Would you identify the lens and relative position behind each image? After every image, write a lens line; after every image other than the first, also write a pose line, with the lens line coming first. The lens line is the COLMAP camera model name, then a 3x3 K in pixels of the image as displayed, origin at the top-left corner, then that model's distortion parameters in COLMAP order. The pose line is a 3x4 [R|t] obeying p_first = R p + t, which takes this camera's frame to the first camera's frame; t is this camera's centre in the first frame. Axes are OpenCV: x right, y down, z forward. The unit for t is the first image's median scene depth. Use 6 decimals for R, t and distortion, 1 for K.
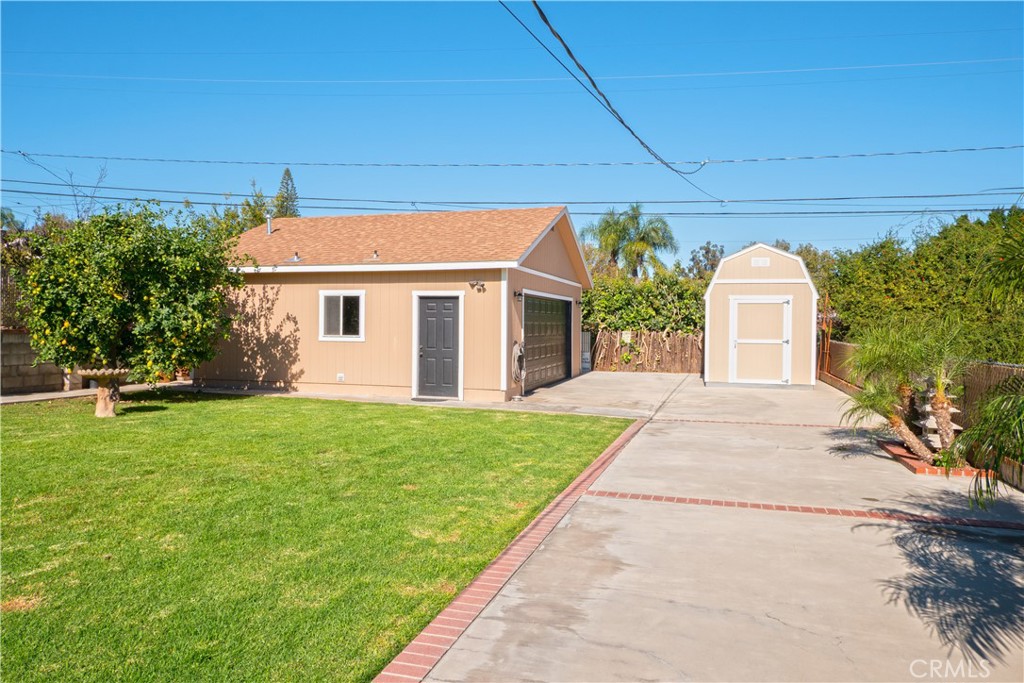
lens RADIAL K [[764.8, 0, 513.2], [0, 764.8, 338.7], [0, 0, 1]] dist [-0.009265, -0.003381]
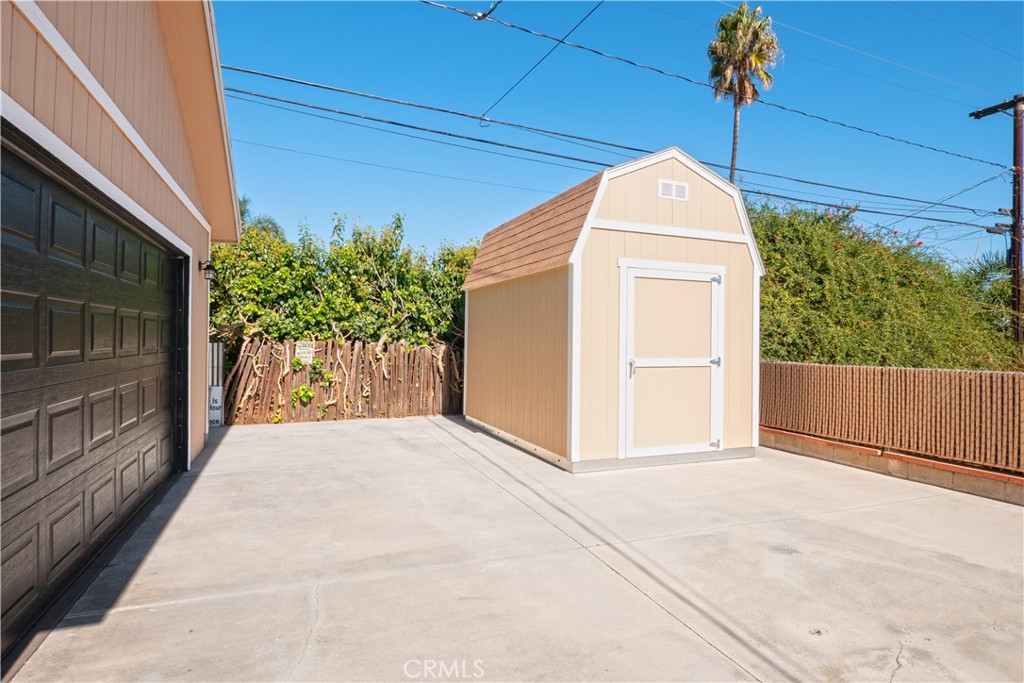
lens RADIAL K [[549.2, 0, 512.9], [0, 549.2, 339.2], [0, 0, 1]] dist [-0.006815, -0.000330]
pose [[0.787608, 0.002160, 0.616173, 0.034206], [0.007460, 0.999887, -0.013040, -0.005373], [-0.616132, 0.014867, 0.787503, 0.635095]]
